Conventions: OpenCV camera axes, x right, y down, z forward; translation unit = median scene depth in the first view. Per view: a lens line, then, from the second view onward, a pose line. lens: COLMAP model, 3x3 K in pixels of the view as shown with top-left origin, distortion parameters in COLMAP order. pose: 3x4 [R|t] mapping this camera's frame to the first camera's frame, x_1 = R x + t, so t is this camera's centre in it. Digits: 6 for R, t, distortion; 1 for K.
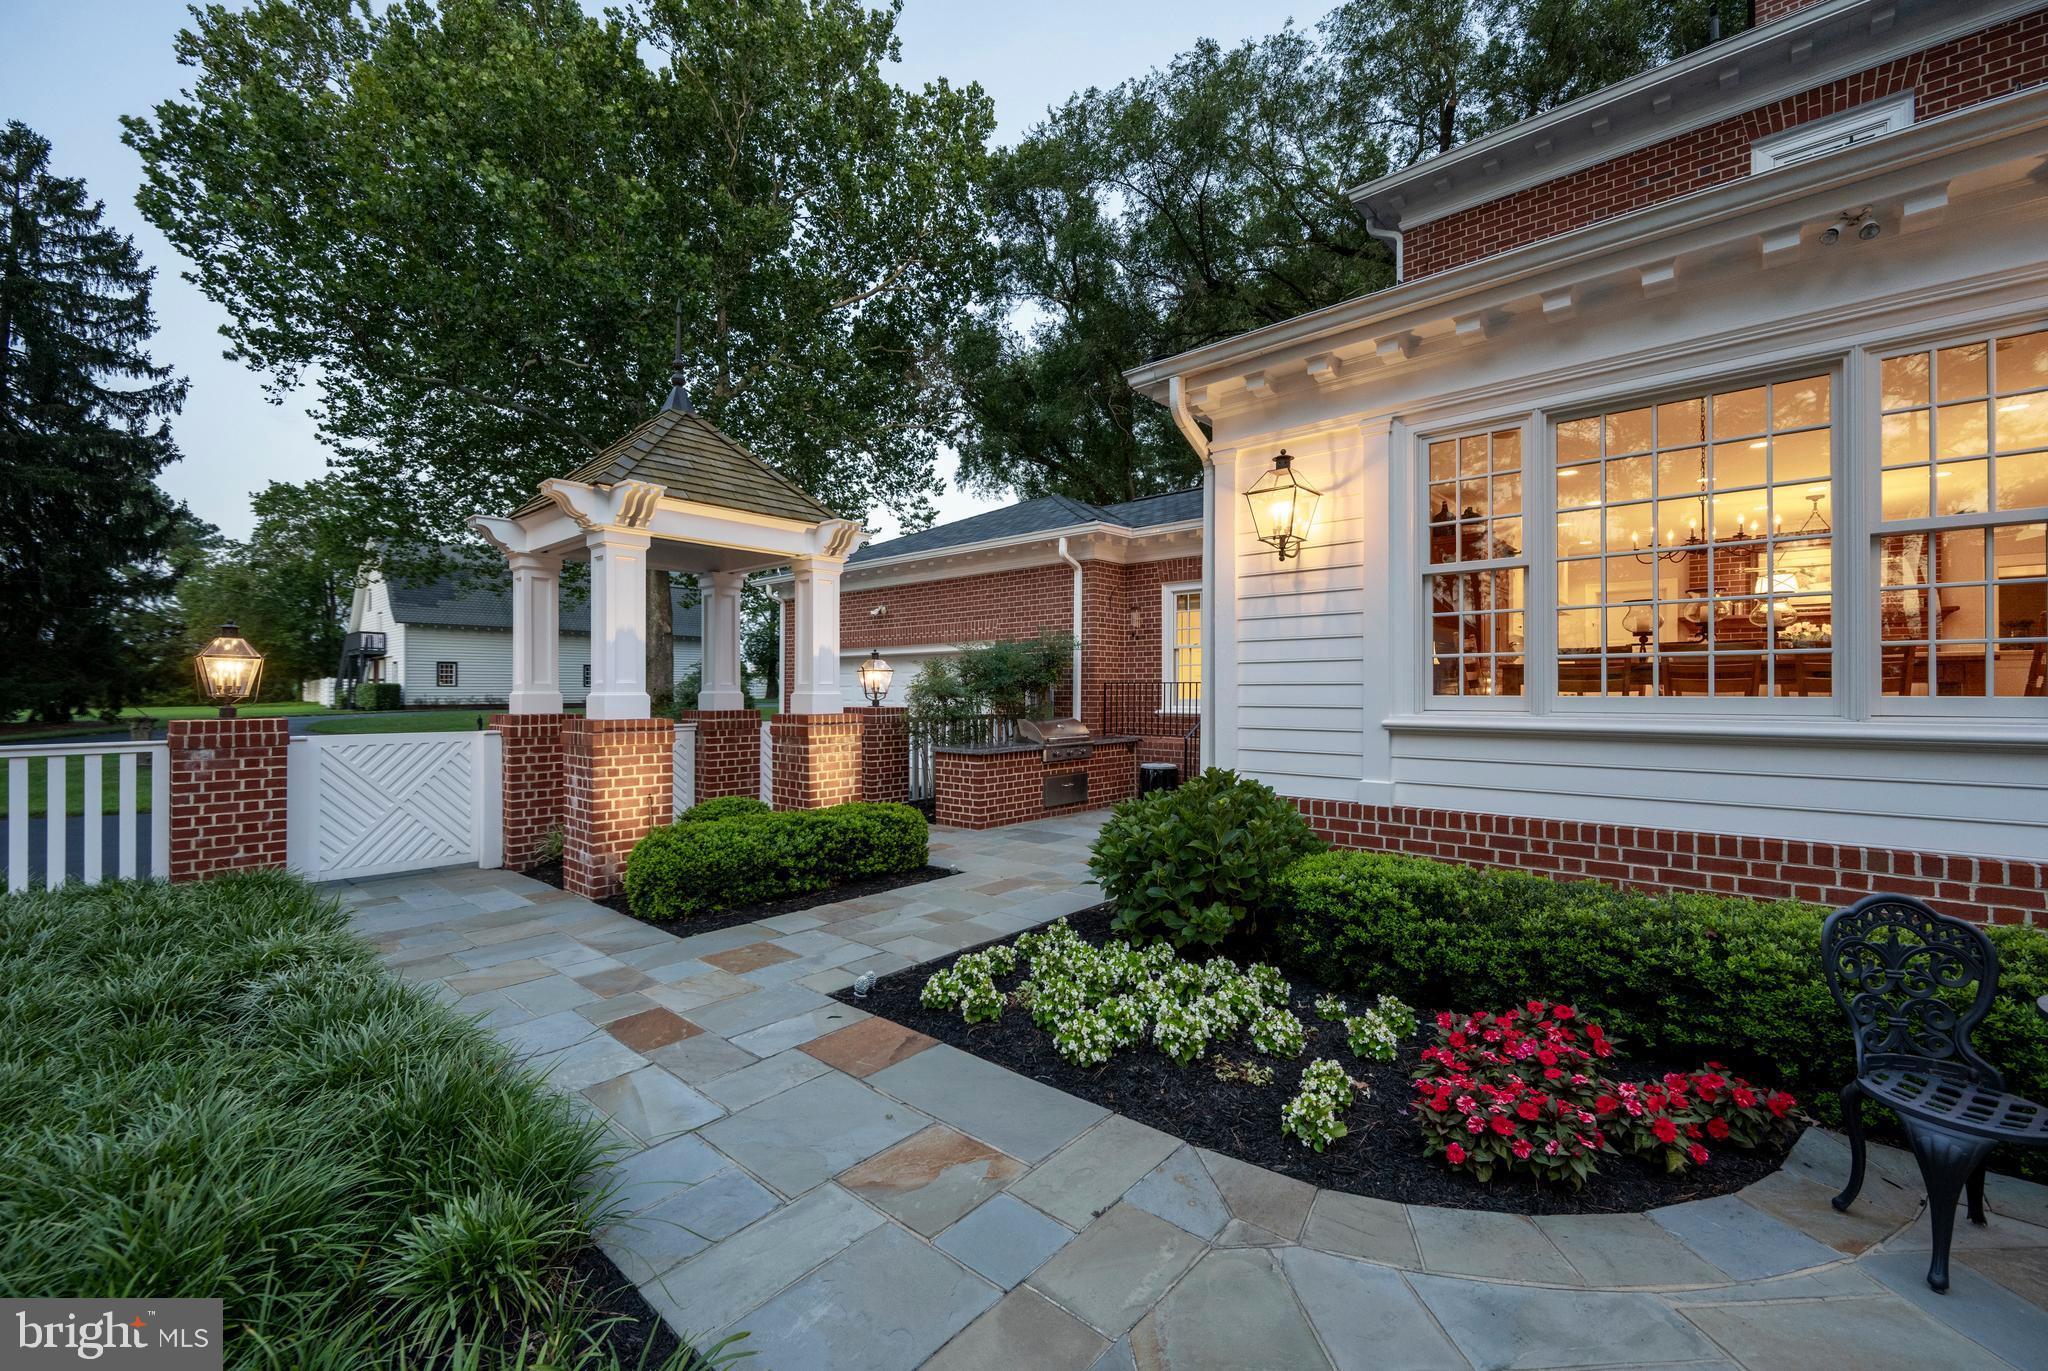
lens RADIAL K [[811.3, 0, 1024.0], [0, 811.3, 685.5], [0, 0, 1]] dist [-0.003893, -0.000011]
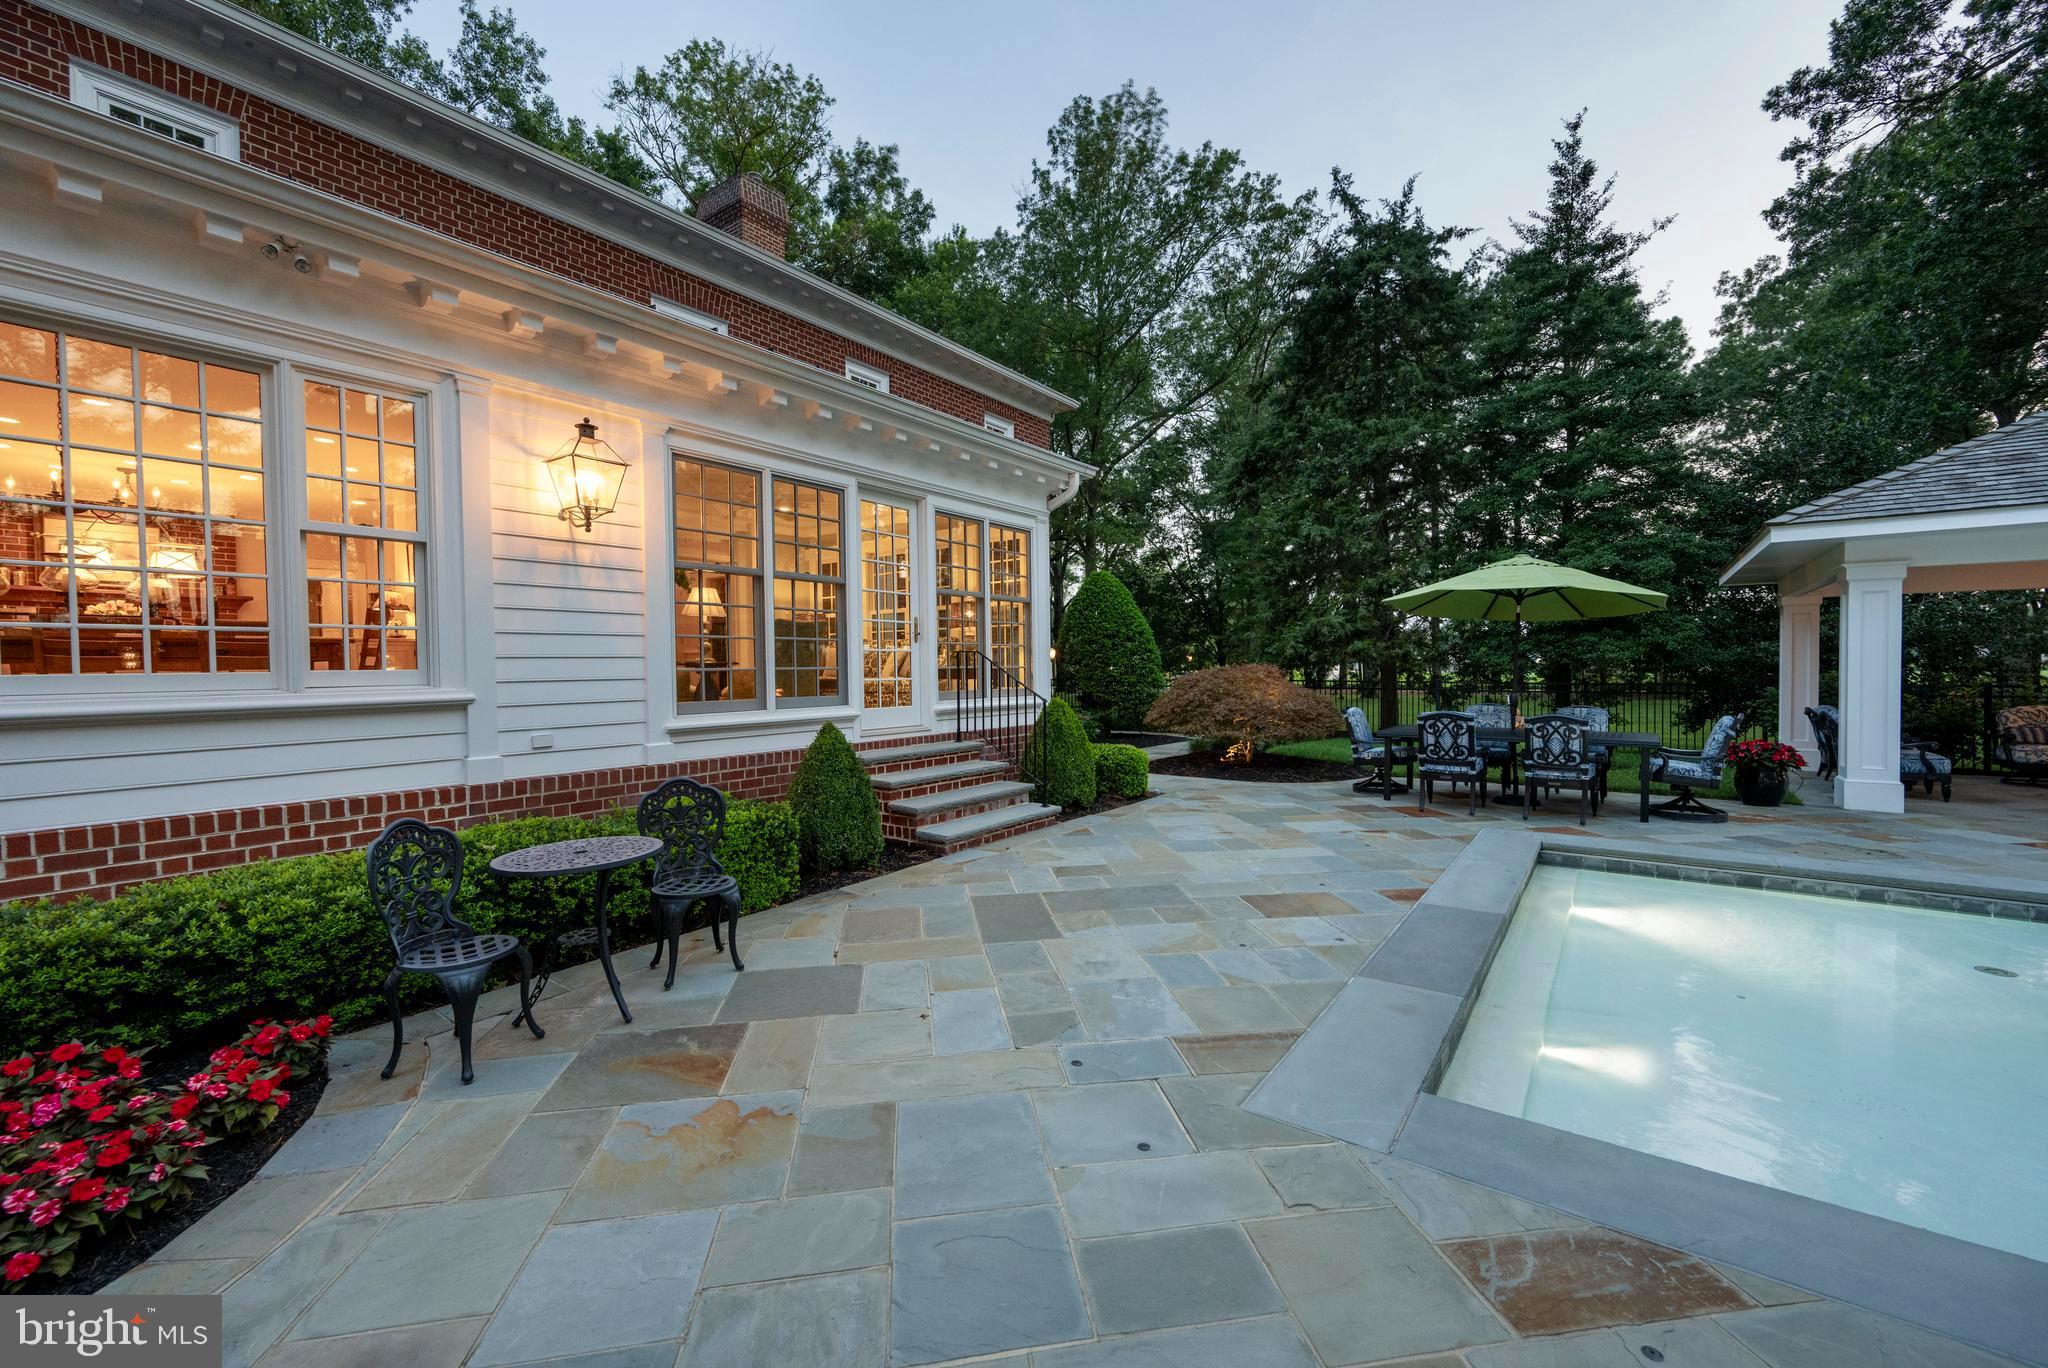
lens RADIAL K [[811.3, 0, 1024.0], [0, 811.3, 684.0], [0, 0, 1]] dist [-0.003893, -0.000011]
pose [[-0.091452, -0.021491, 0.995578, -0.226794], [0.005549, 0.999741, 0.022091, 0.014418], [-0.995794, 0.007545, -0.091309, 0.095589]]
